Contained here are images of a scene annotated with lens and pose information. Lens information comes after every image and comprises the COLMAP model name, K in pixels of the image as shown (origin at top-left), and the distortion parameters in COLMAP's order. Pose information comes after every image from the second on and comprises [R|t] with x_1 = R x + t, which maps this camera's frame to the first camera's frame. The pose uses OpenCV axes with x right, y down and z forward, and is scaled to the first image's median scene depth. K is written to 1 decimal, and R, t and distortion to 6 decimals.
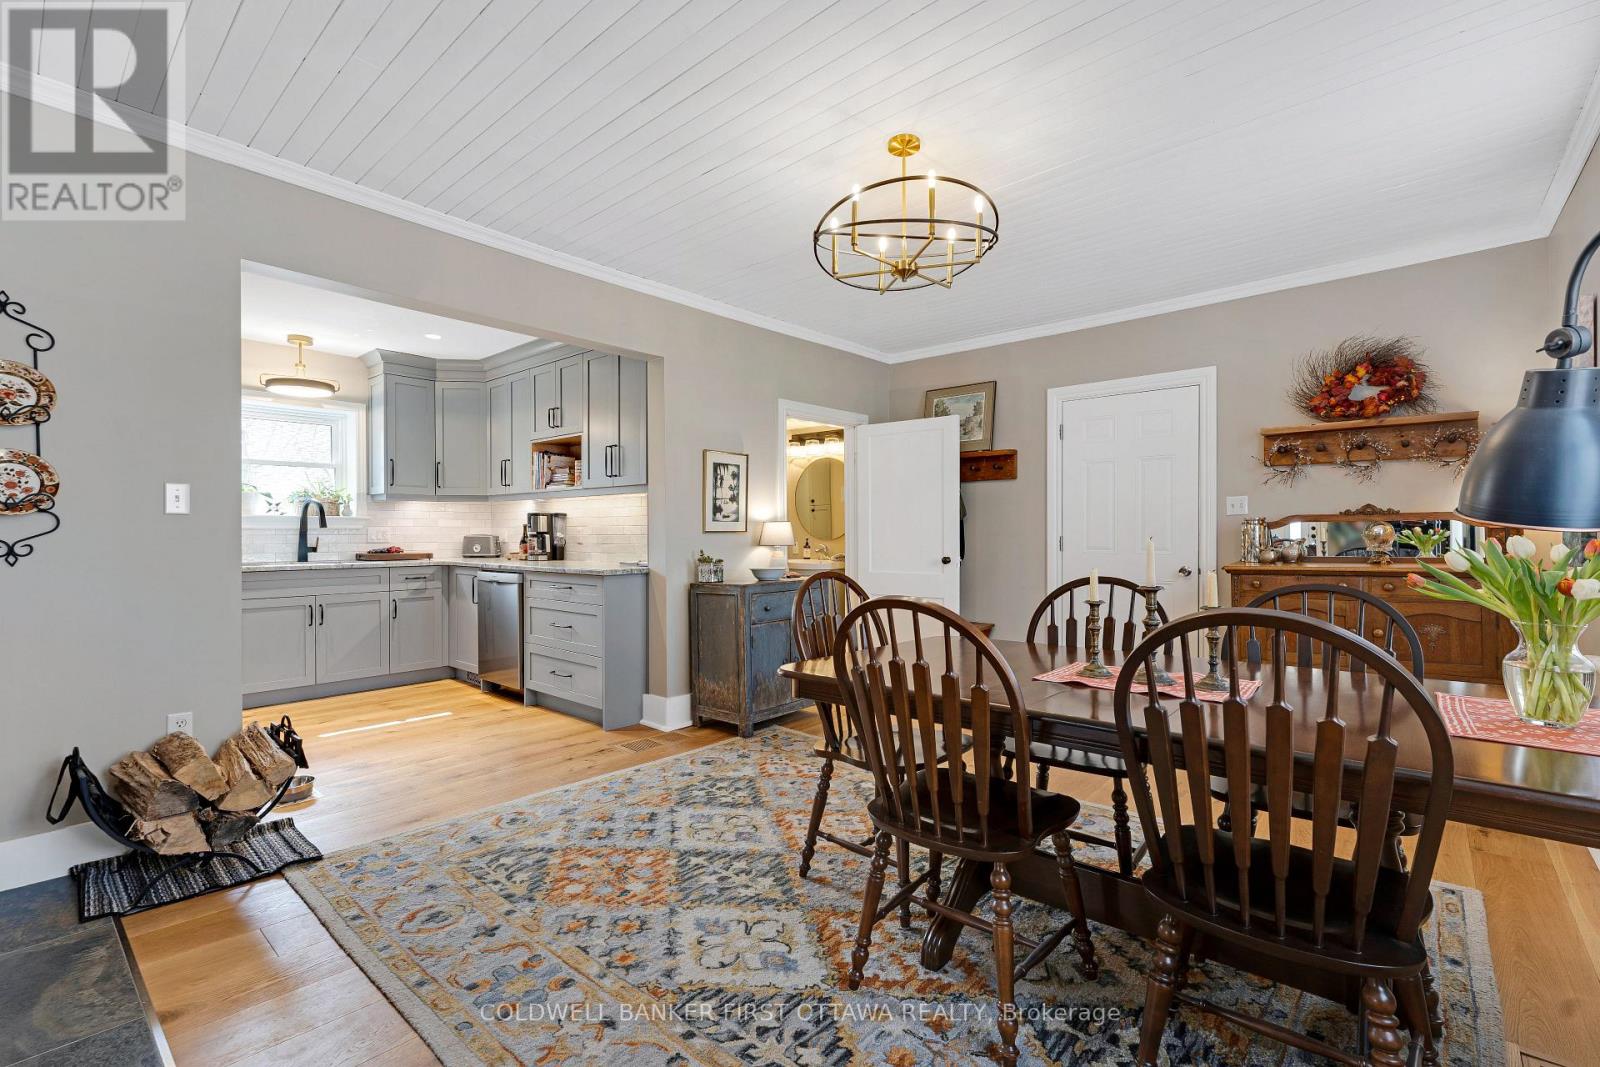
lens RADIAL K [[702.7, 0, 800.0], [0, 702.7, 533.5], [0, 0, 1]] dist [-0.000731, -0.000129]
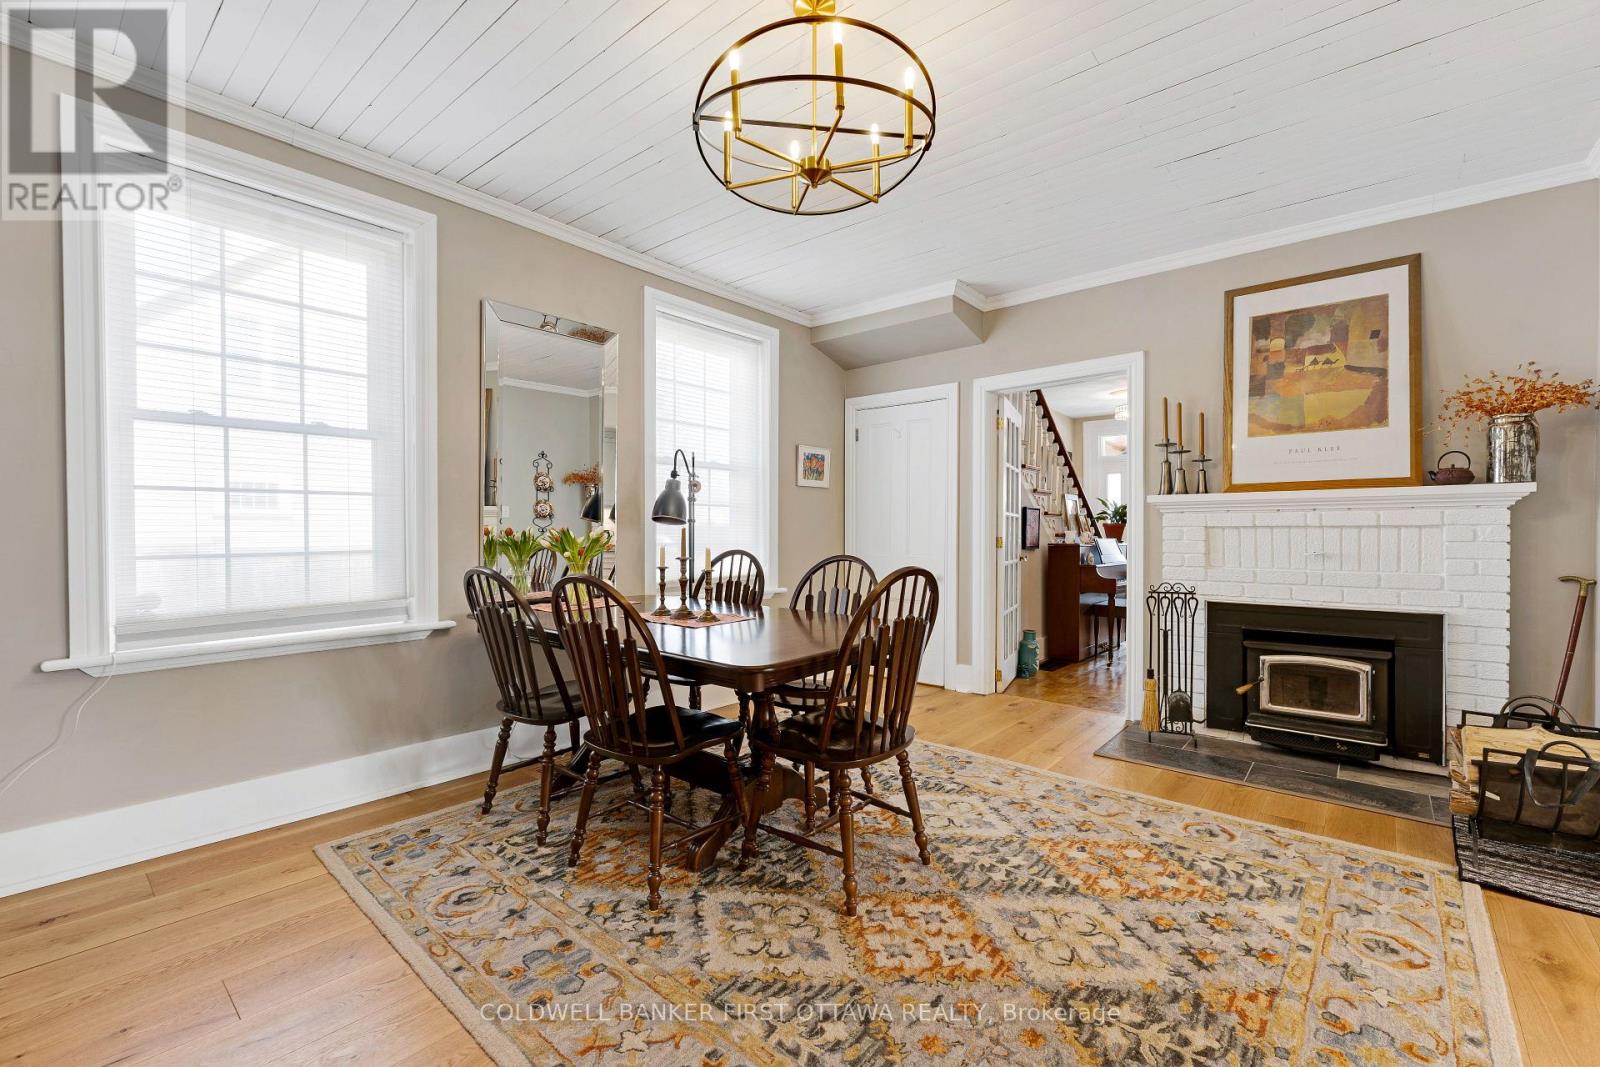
lens RADIAL K [[702.7, 0, 800.0], [0, 702.7, 533.5], [0, 0, 1]] dist [-0.000731, -0.000129]
pose [[-0.999917, 0.000054, -0.012906, 0.189805], [0.000031, 0.999998, 0.001801, 0.010811], [0.012906, 0.001800, -0.999915, 1.913395]]
